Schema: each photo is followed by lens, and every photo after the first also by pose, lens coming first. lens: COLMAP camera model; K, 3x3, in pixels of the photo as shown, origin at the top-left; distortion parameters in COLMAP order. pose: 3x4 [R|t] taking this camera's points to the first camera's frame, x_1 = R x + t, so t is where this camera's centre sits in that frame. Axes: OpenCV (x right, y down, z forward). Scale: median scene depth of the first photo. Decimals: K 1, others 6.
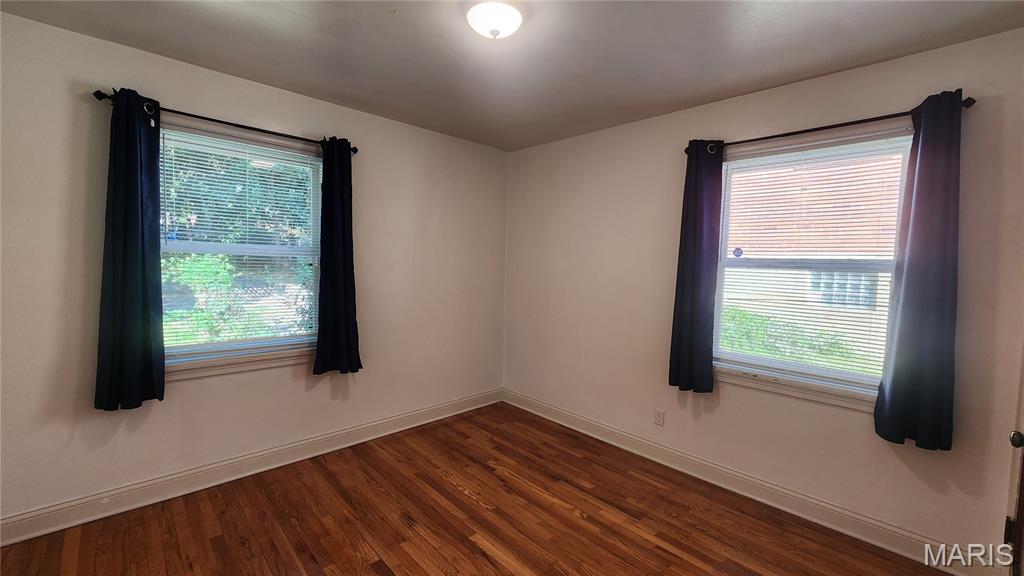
lens RADIAL K [[418.5, 0, 512.0], [0, 418.5, 288.0], [0, 0, 1]] dist [-0.001161, -0.000293]
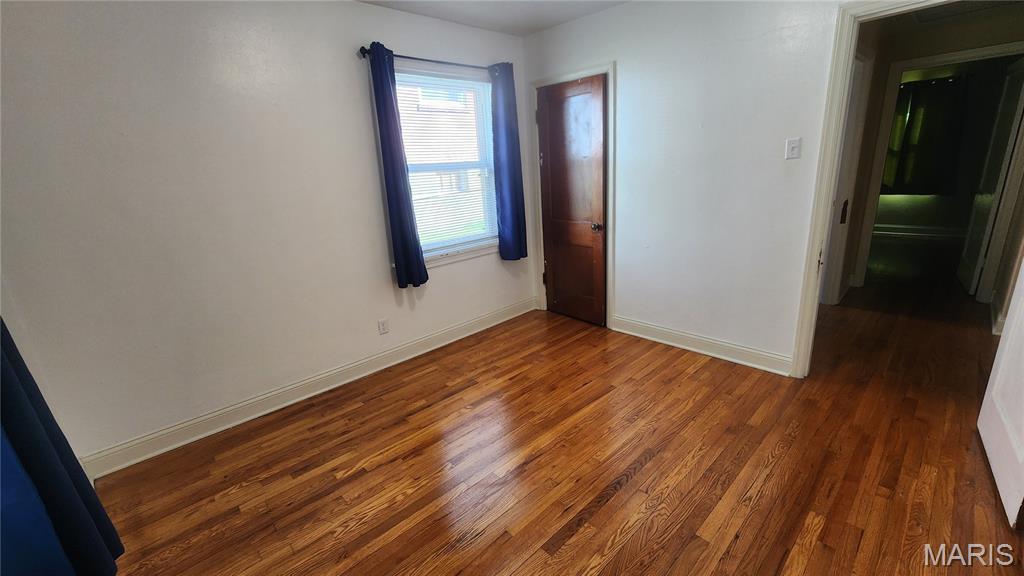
lens RADIAL K [[418.5, 0, 512.0], [0, 418.5, 288.0], [0, 0, 1]] dist [-0.001161, -0.000293]
pose [[0.007641, -0.310441, 0.950562, -0.648481], [0.124995, 0.943431, 0.307107, -0.066200], [-0.992128, 0.116468, 0.046012, 0.665474]]
